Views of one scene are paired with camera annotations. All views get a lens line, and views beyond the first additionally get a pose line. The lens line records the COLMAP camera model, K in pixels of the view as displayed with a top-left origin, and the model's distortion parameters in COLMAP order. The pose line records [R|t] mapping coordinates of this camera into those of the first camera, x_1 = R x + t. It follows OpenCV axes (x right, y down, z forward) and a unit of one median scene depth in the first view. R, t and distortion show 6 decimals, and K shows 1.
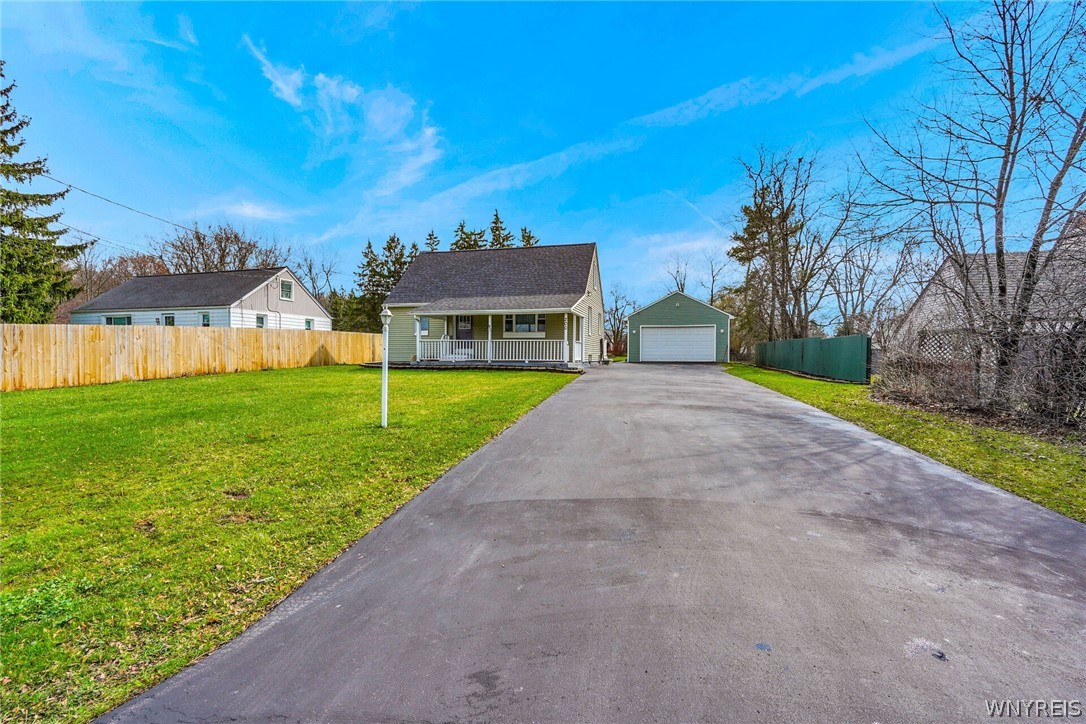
lens RADIAL K [[510.8, 0, 530.2], [0, 510.8, 358.5], [0, 0, 1]] dist [-0.002717, 0.000779]
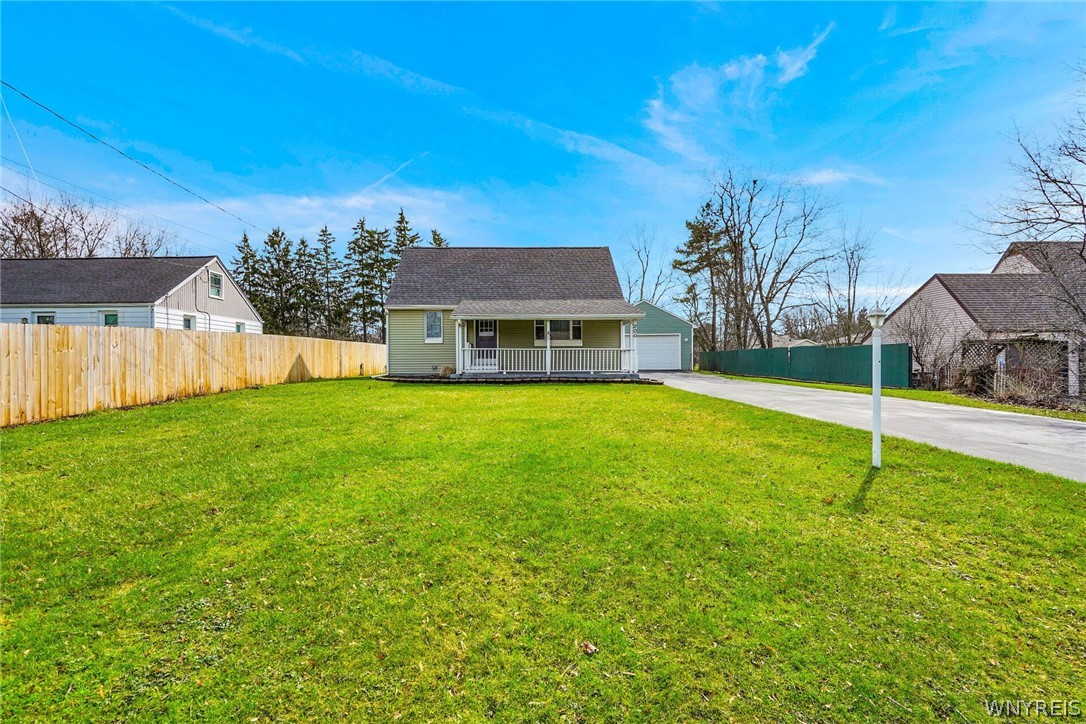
lens RADIAL K [[510.8, 0, 530.2], [0, 510.8, 358.5], [0, 0, 1]] dist [-0.002717, 0.000779]
pose [[0.960131, -0.005186, 0.279502, -0.260365], [0.009837, 0.999835, -0.015239, -0.004533], [-0.279377, 0.017381, 0.960024, 0.121583]]
